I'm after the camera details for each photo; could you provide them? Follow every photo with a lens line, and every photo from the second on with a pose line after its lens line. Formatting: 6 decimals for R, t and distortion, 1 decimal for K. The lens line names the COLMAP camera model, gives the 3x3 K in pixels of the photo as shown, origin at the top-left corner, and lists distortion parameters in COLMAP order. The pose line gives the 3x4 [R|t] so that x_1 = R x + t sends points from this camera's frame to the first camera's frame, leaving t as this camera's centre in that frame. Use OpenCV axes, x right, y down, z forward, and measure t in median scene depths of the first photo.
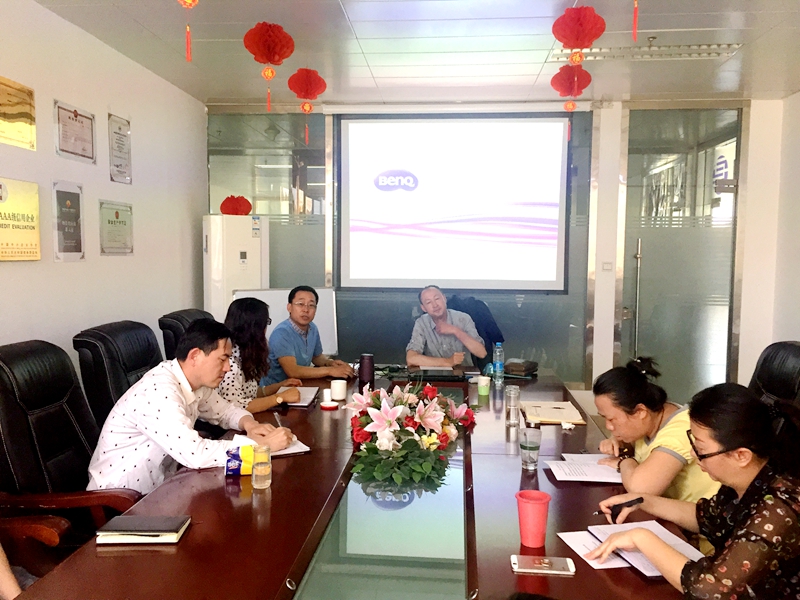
lens RADIAL K [[681.1, 0, 400.0], [0, 681.1, 300.0], [0, 0, 1]] dist [-0.000028, -0.002081]
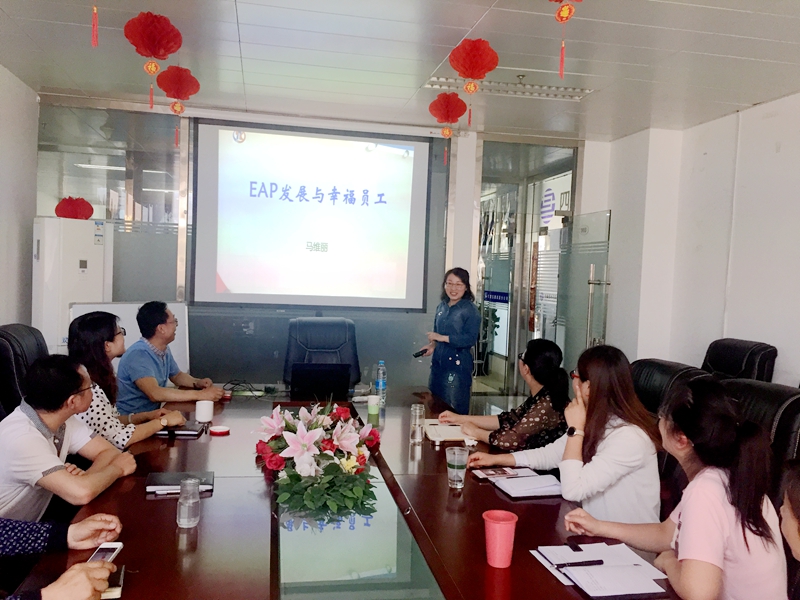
lens RADIAL K [[678.2, 0, 400.0], [0, 678.2, 300.0], [0, 0, 1]] dist [0.096824, -0.215780]
pose [[0.960218, 0.020698, 0.278485, -0.102828], [-0.014332, 0.999588, -0.024877, -0.002532], [-0.278885, 0.019896, 0.960118, 0.025392]]
